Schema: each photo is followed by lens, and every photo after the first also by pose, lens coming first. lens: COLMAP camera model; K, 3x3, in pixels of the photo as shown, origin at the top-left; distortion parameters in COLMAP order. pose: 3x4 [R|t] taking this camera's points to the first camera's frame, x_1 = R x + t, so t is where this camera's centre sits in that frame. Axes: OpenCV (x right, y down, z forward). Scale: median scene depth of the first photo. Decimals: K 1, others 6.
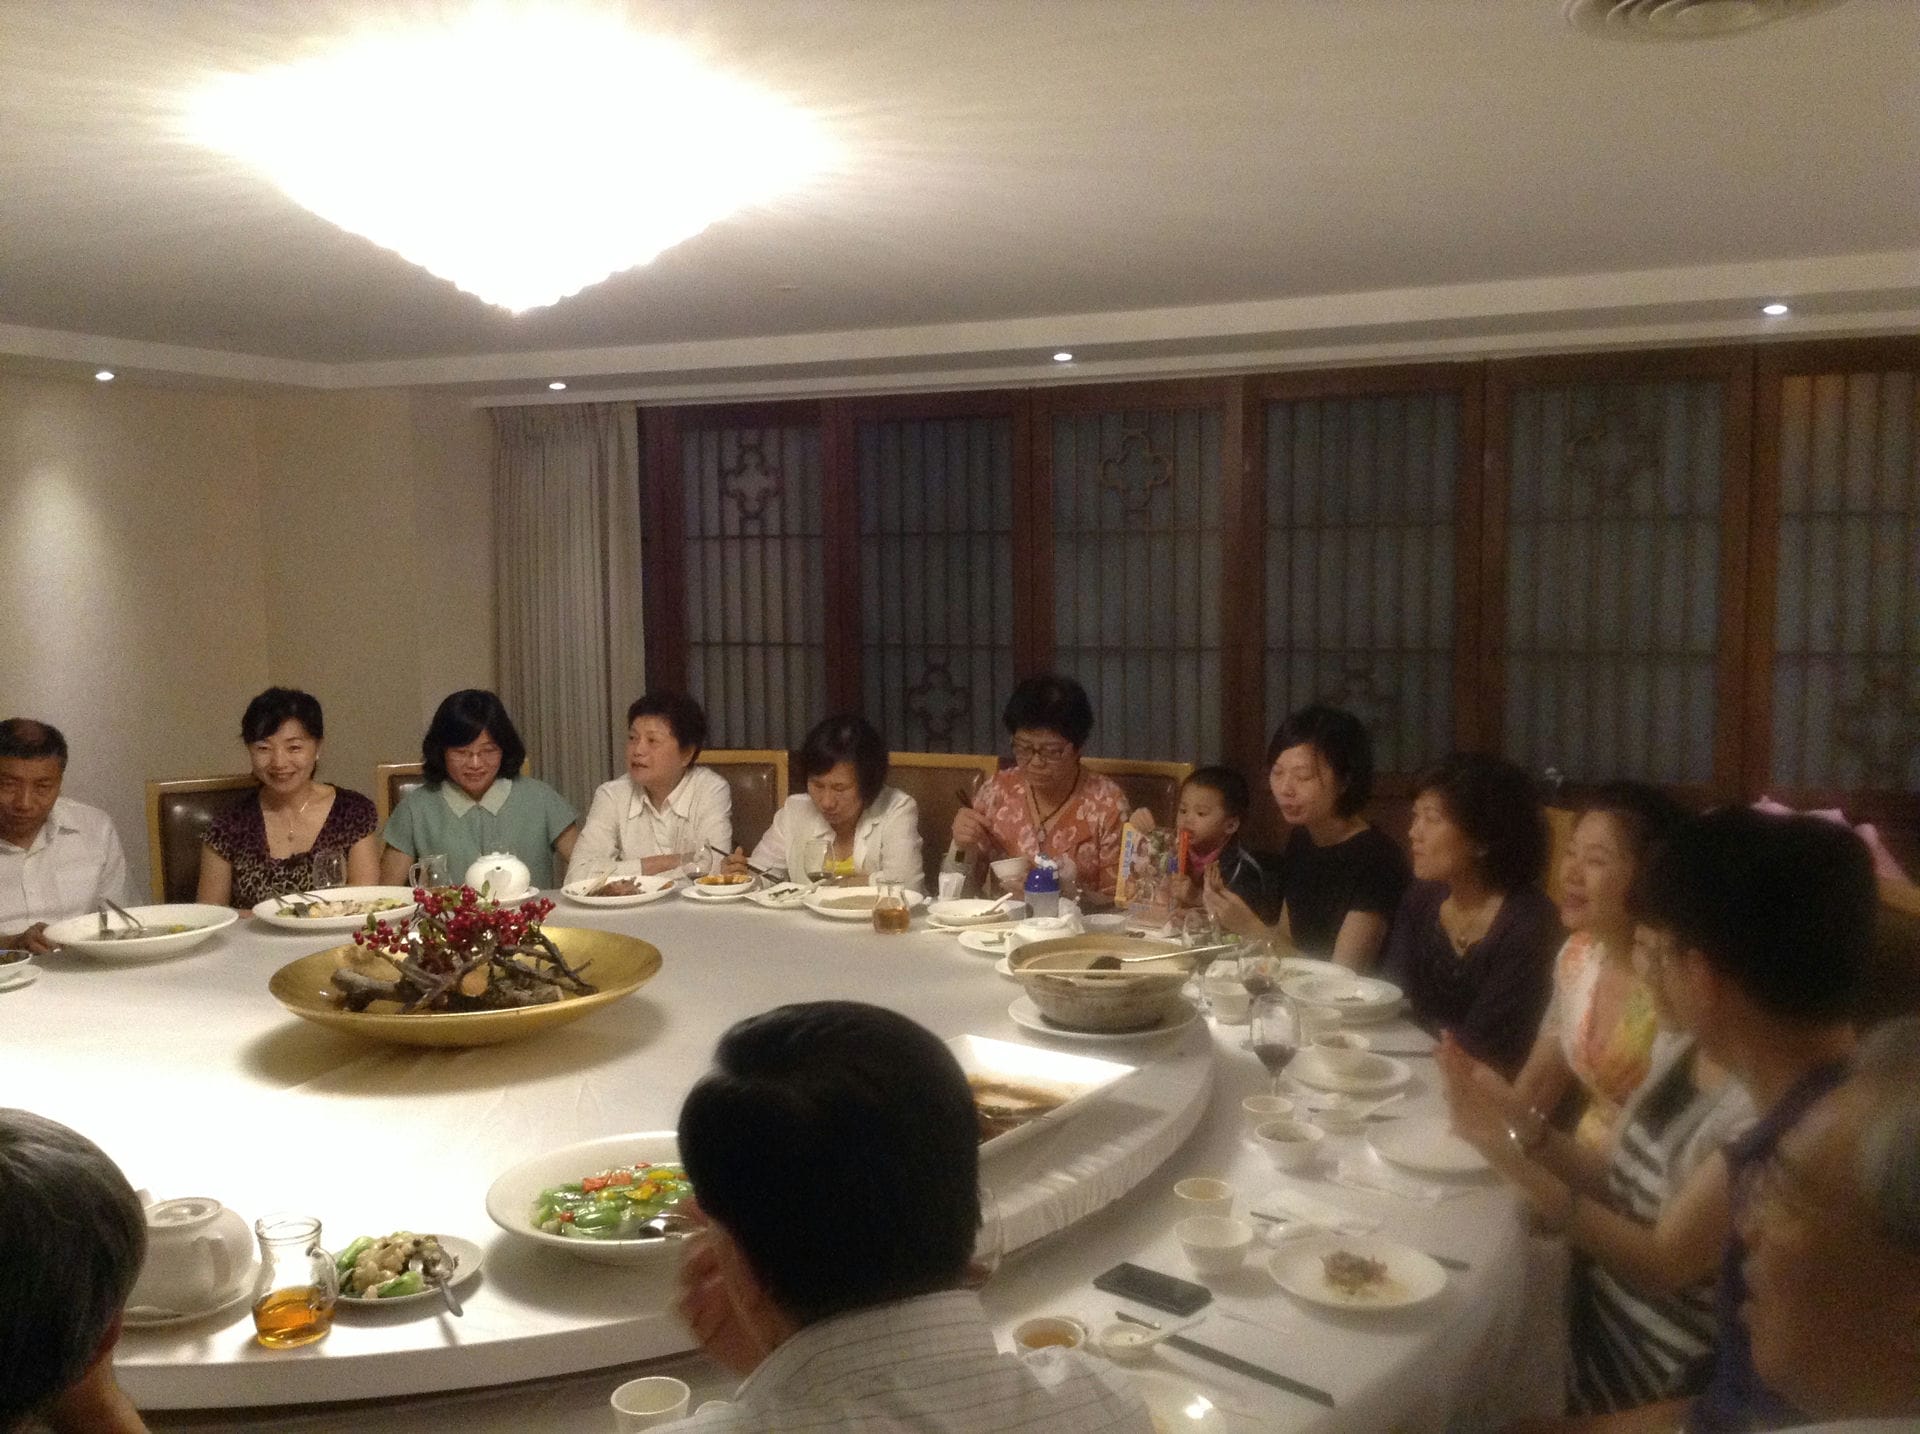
lens RADIAL K [[1816.7, 0, 952.6], [0, 1816.7, 711.0], [0, 0, 1]] dist [0.040185, 0.000000]
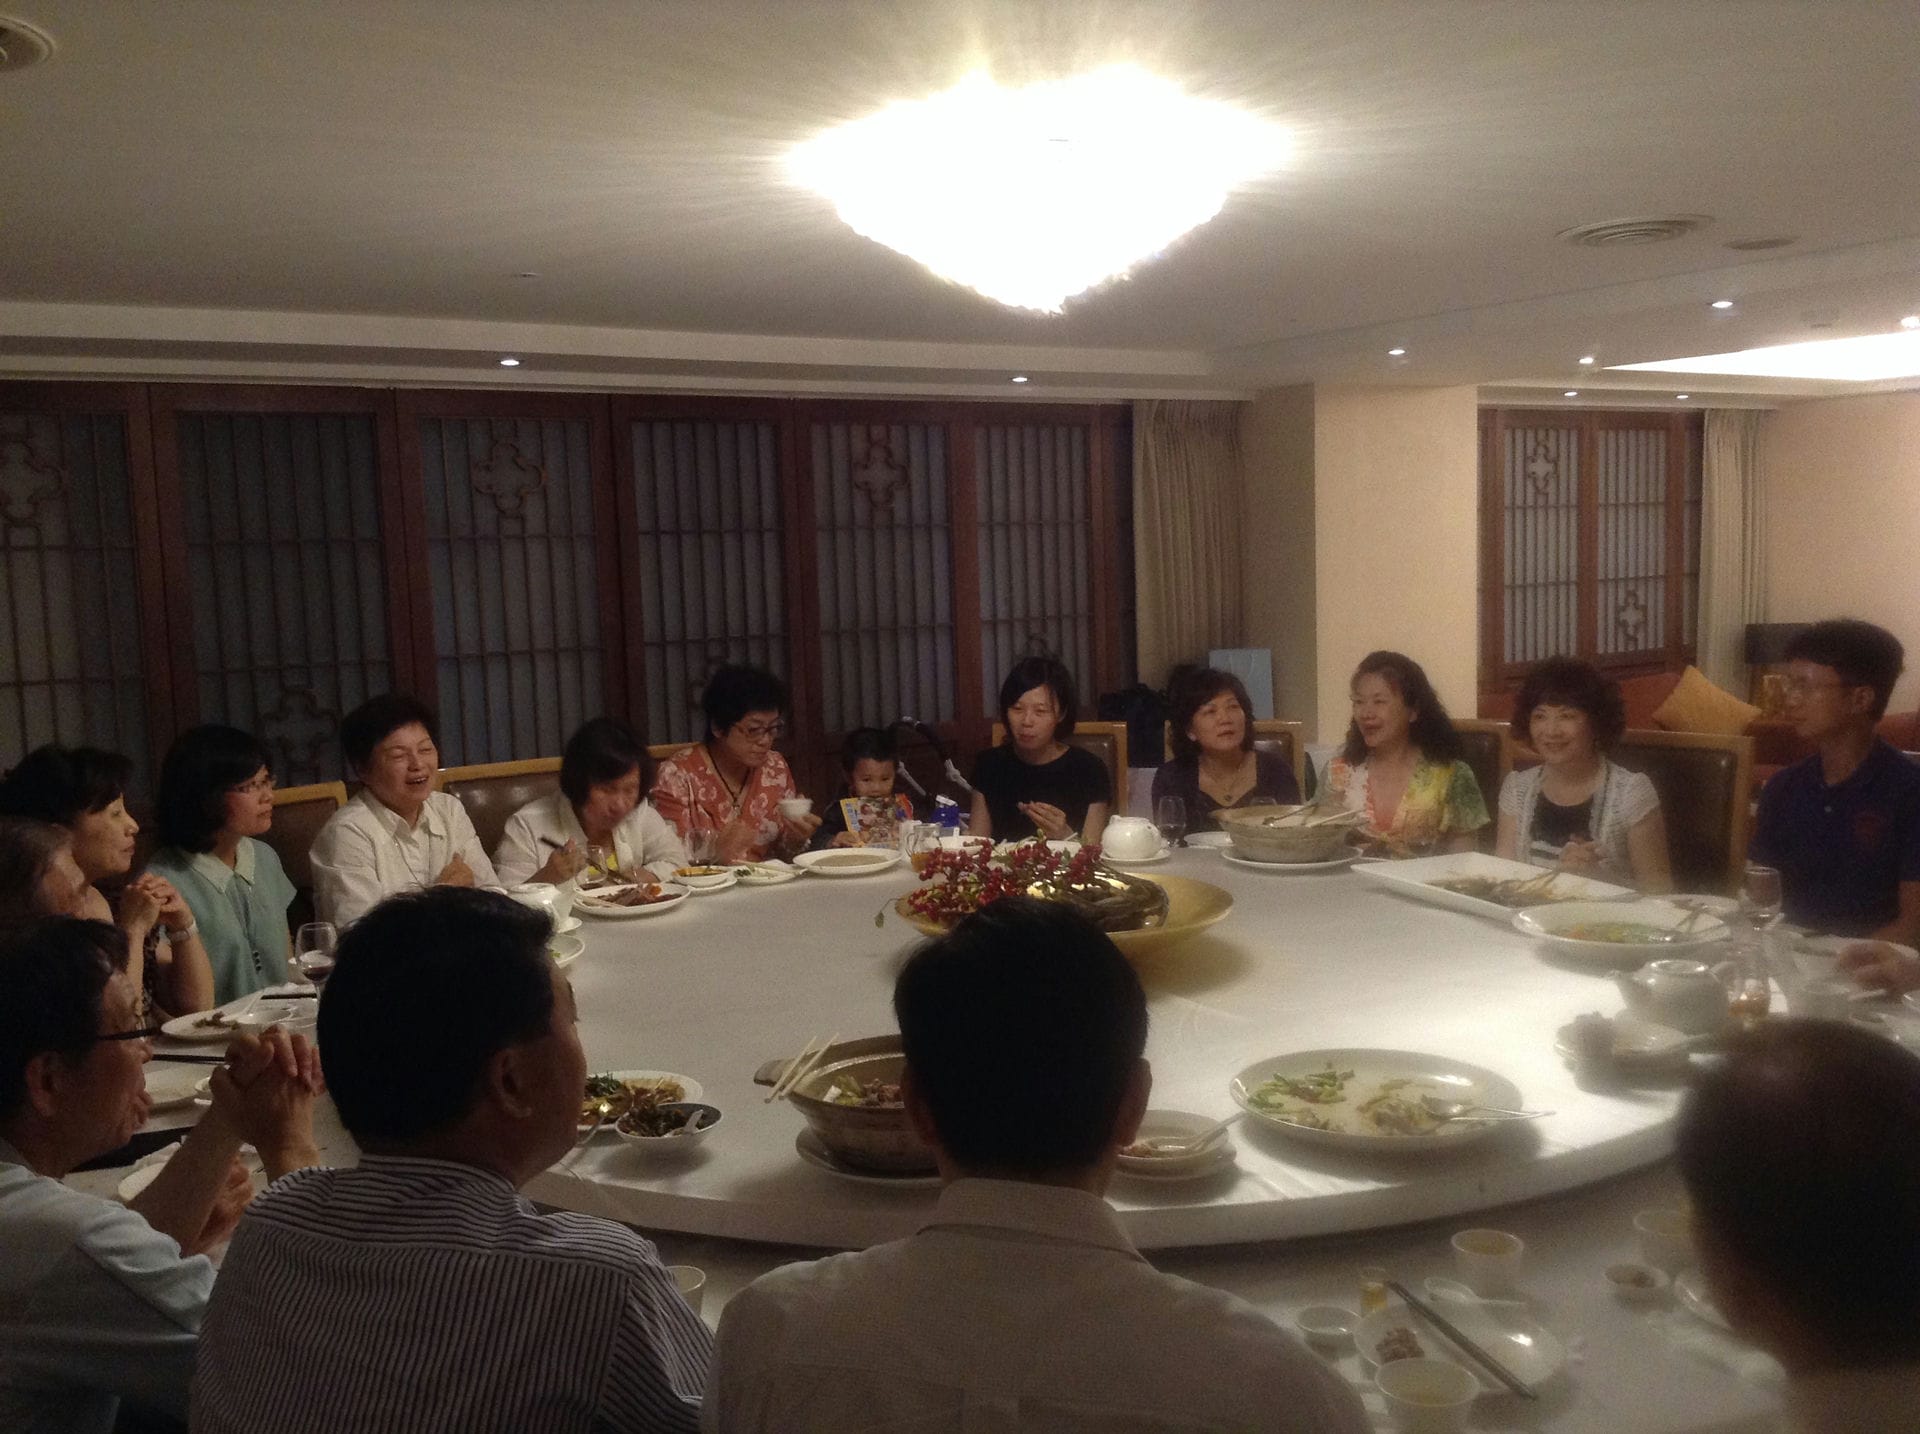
lens RADIAL K [[1816.7, 0, 942.5], [0, 1816.7, 728.2], [0, 0, 1]] dist [0.040185, 0.000000]
pose [[0.521627, -0.088920, 0.848527, -0.996750], [0.100596, 0.994027, 0.042326, -0.019122], [-0.847222, 0.063280, 0.527456, 0.409331]]
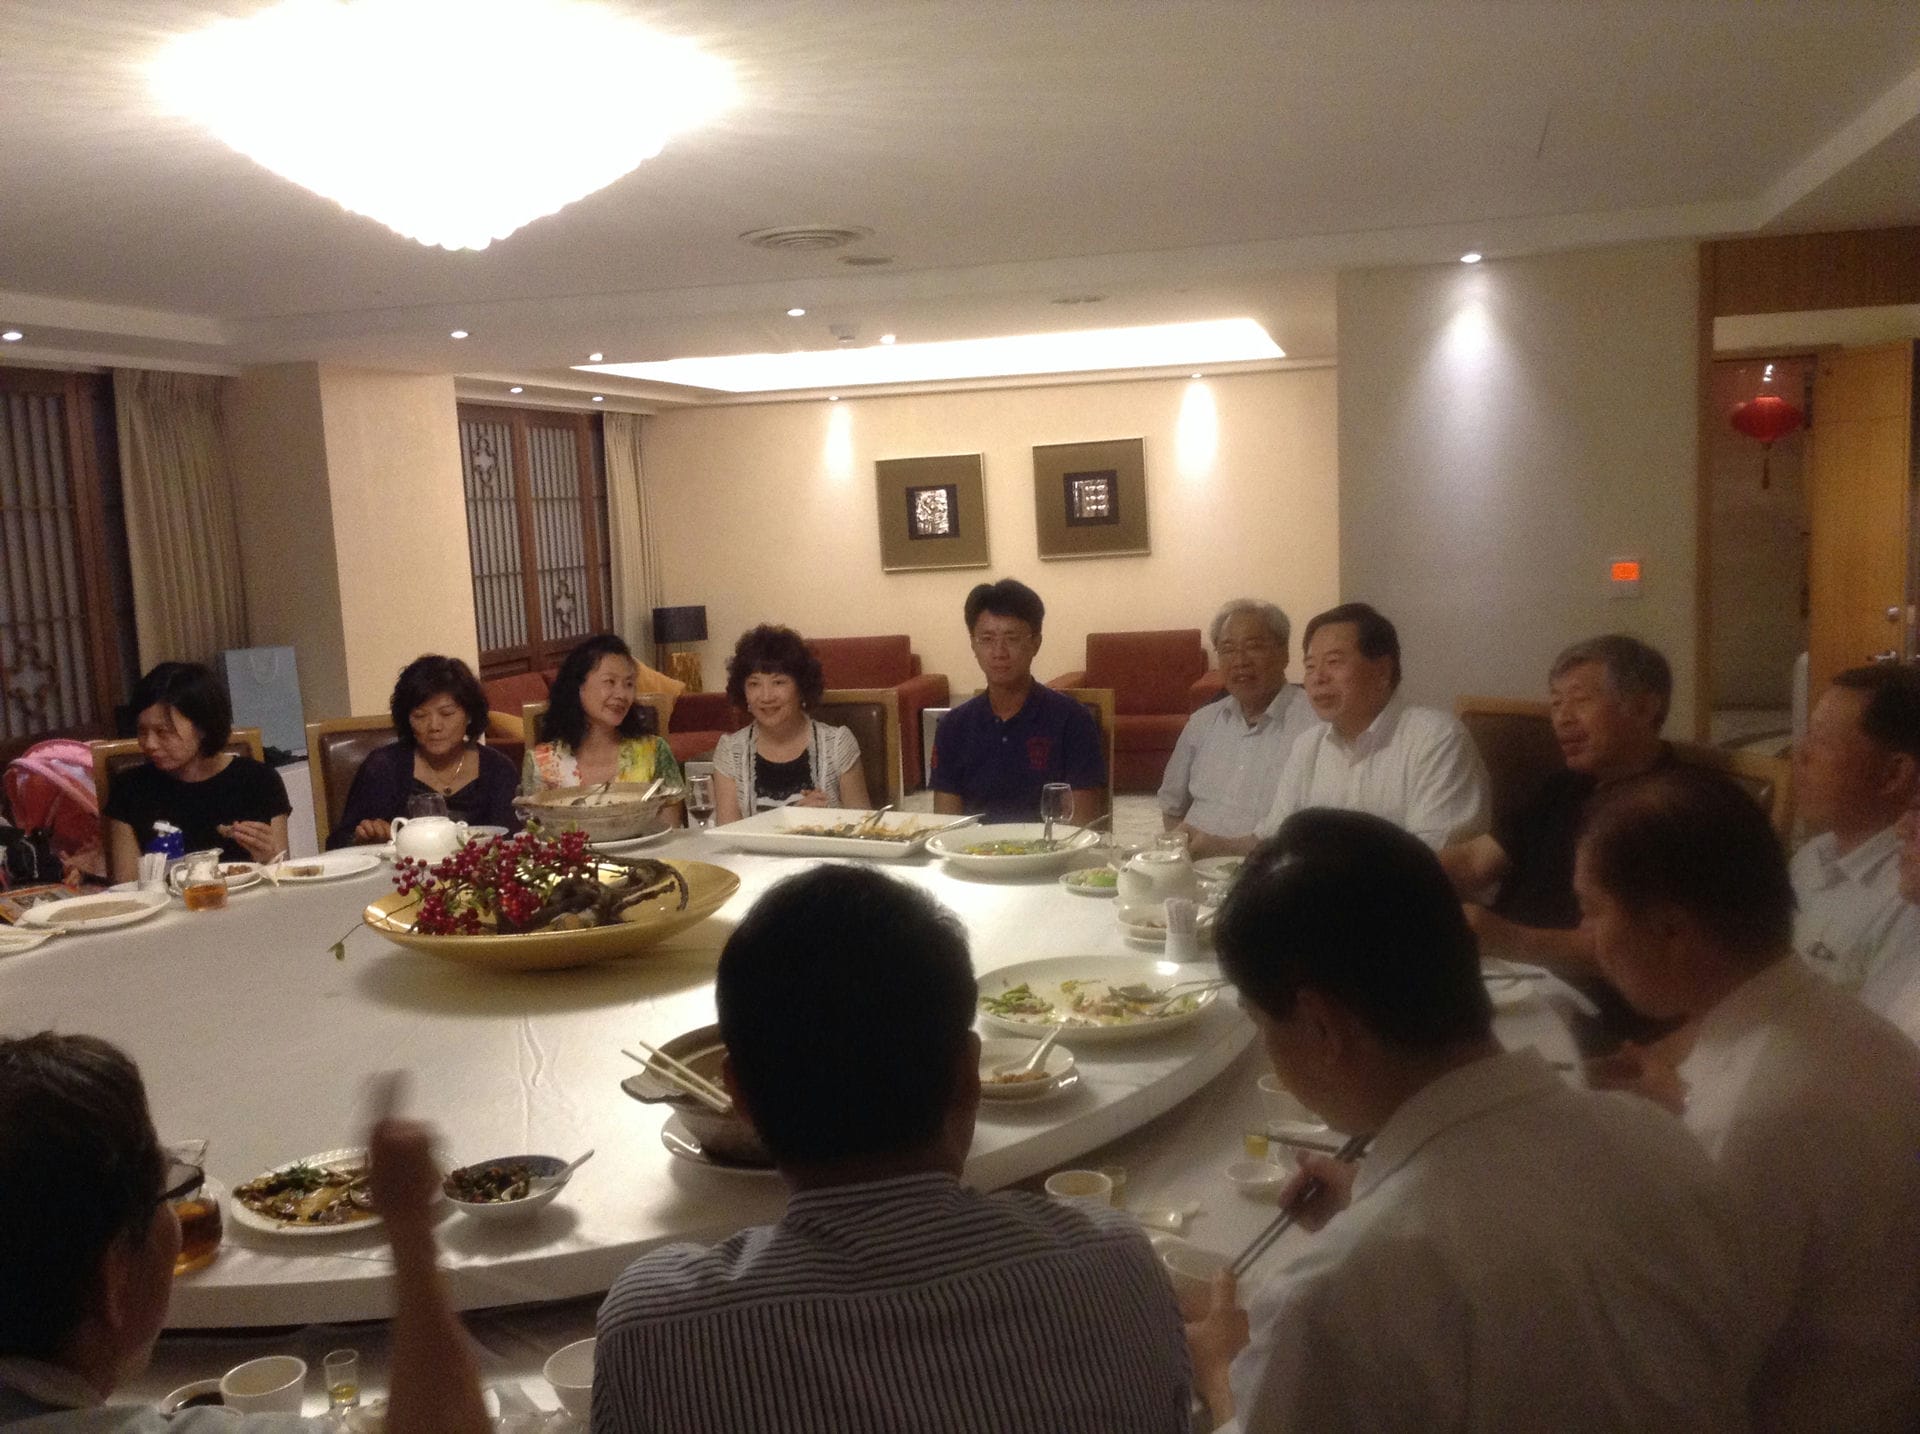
lens RADIAL K [[1816.7, 0, 972.0], [0, 1816.7, 719.7], [0, 0, 1]] dist [0.040185, 0.000000]
pose [[-0.207747, -0.093392, 0.973714, -1.023596], [0.127561, 0.984345, 0.121628, -0.031237], [-0.969830, 0.149475, -0.192582, 0.584252]]
